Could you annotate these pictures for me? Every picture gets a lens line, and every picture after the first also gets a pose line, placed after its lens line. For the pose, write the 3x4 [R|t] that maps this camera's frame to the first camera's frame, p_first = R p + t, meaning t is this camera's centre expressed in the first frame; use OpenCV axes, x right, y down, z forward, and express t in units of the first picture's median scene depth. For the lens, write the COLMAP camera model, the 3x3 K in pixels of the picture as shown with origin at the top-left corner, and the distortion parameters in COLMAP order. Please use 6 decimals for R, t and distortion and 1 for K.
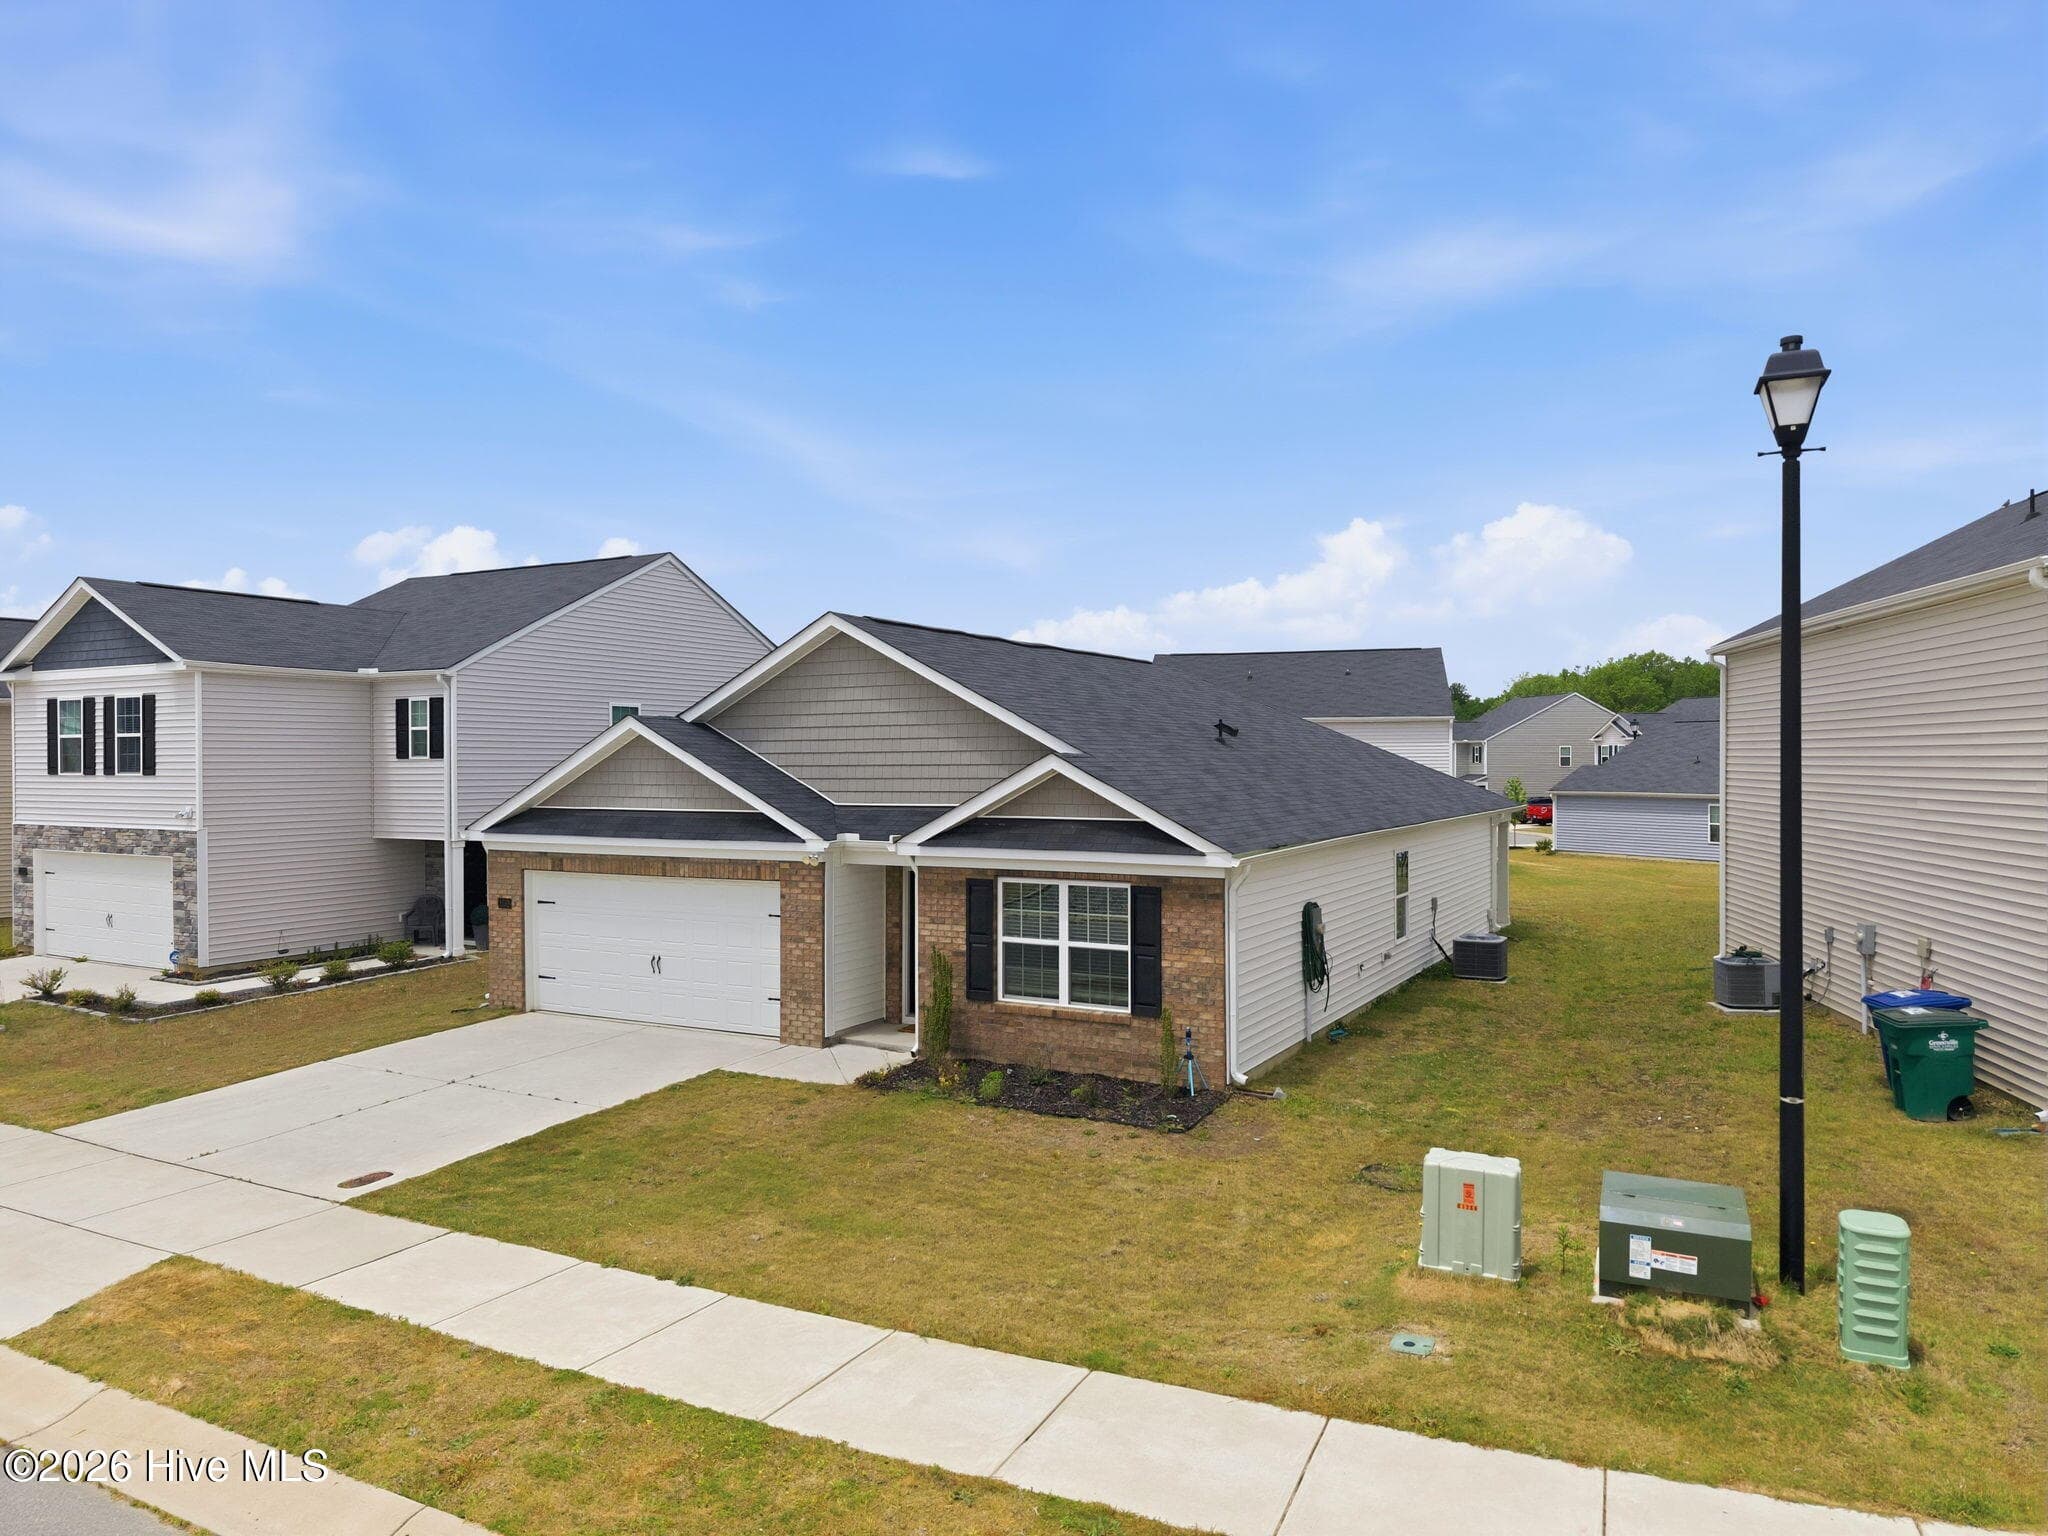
lens RADIAL K [[1373.6, 0, 1062.4], [0, 1373.6, 771.3], [0, 0, 1]] dist [0.048951, -0.050374]
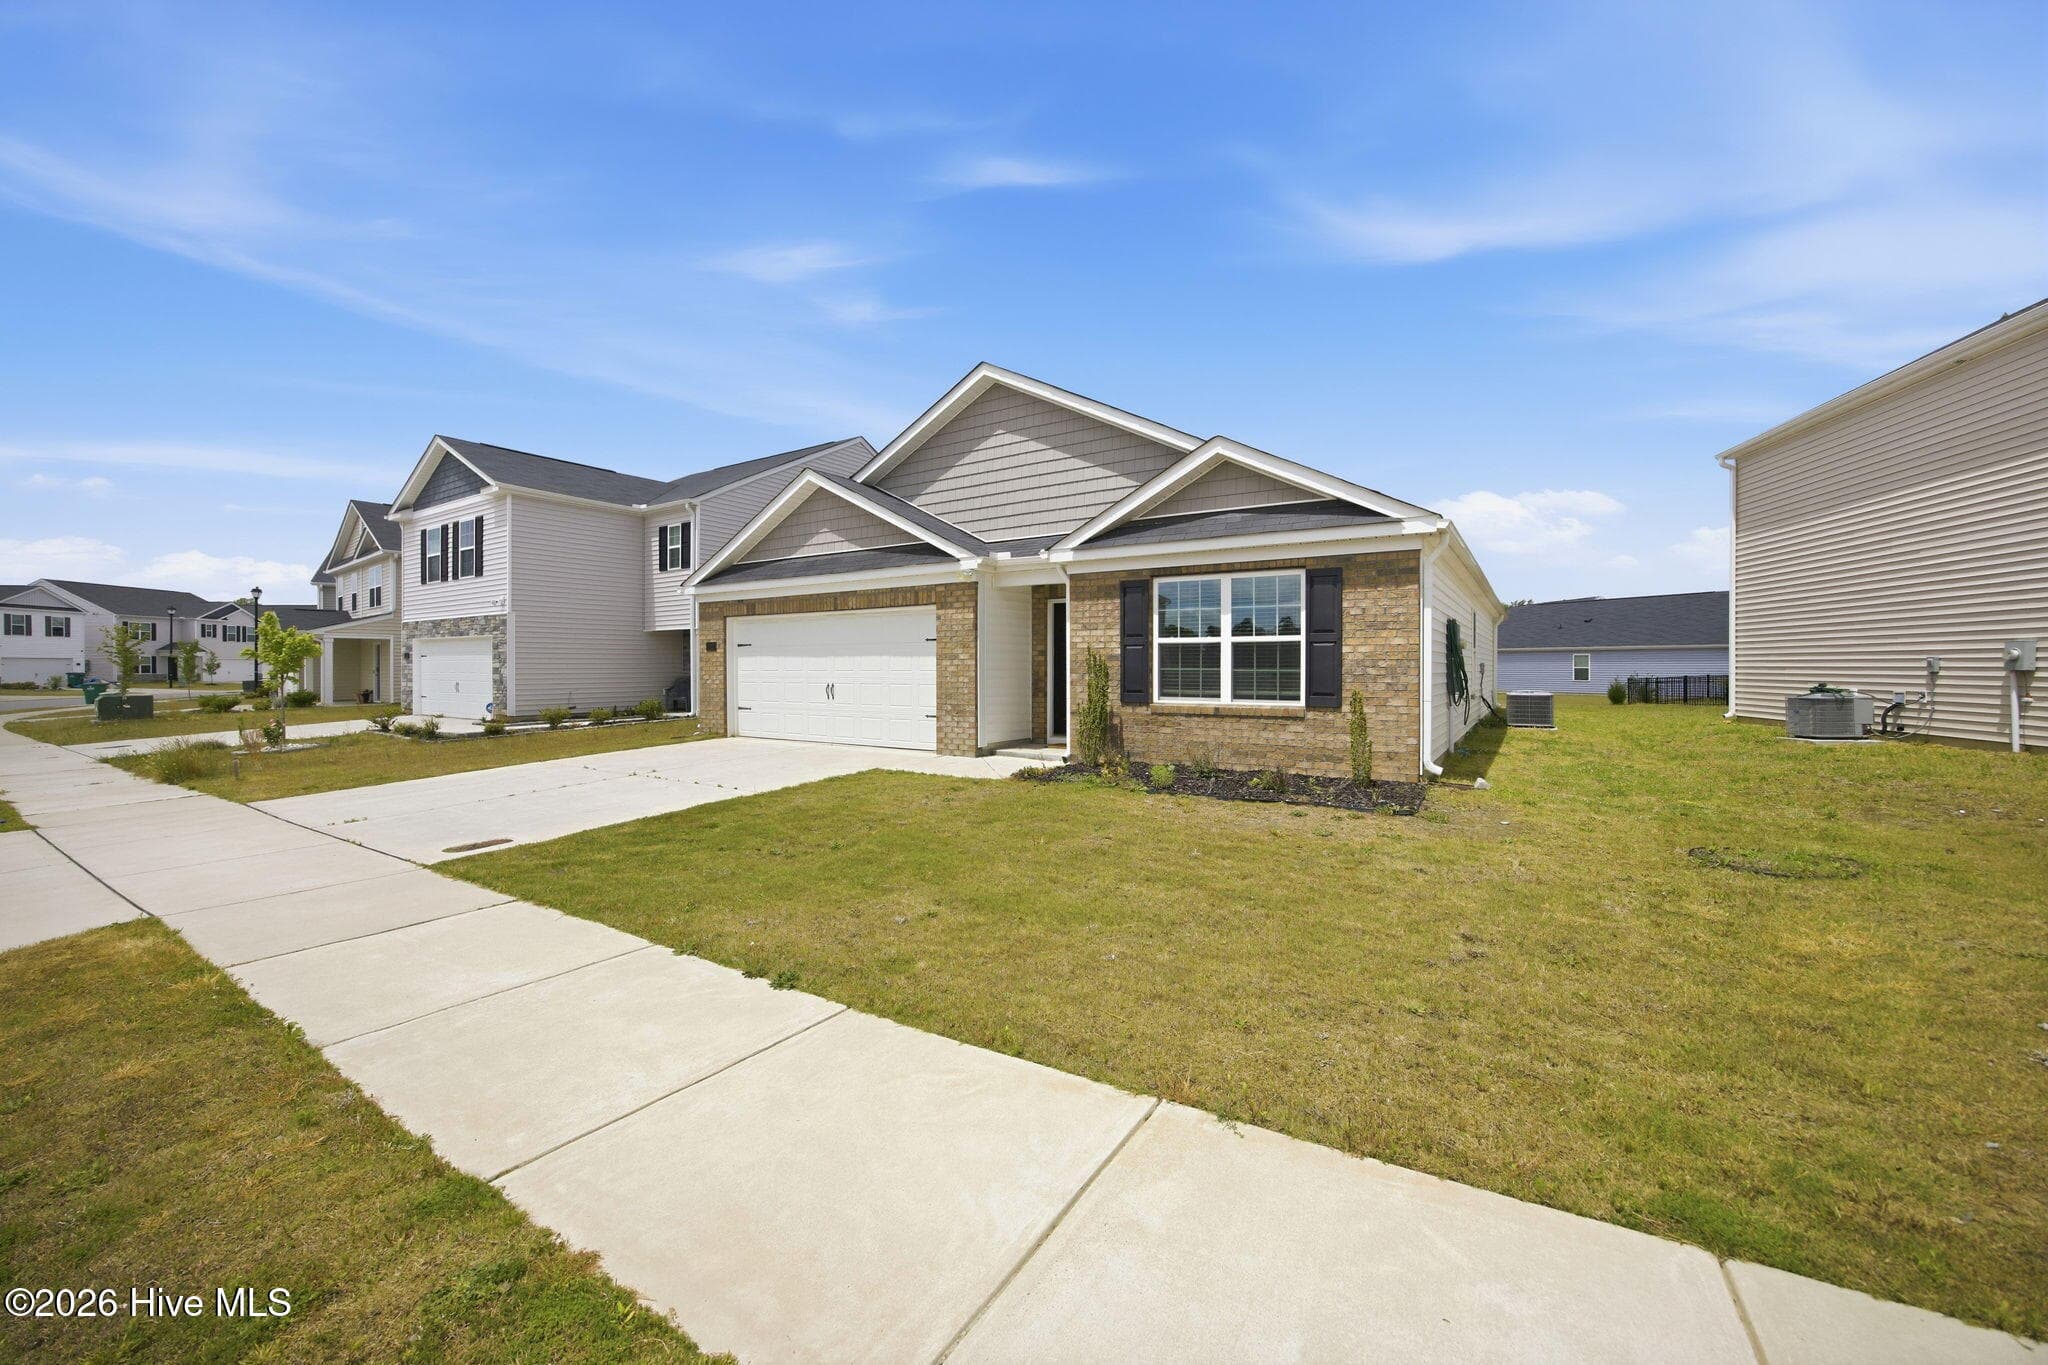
lens RADIAL K [[798.1, 0, 1036.8], [0, 798.1, 674.2], [0, 0, 1]] dist [-0.014762, 0.001657]
pose [[0.996710, 0.002237, -0.081025, -0.081857], [-0.002439, 0.999994, -0.002394, 0.145066], [0.081019, 0.002584, 0.996709, 0.409811]]
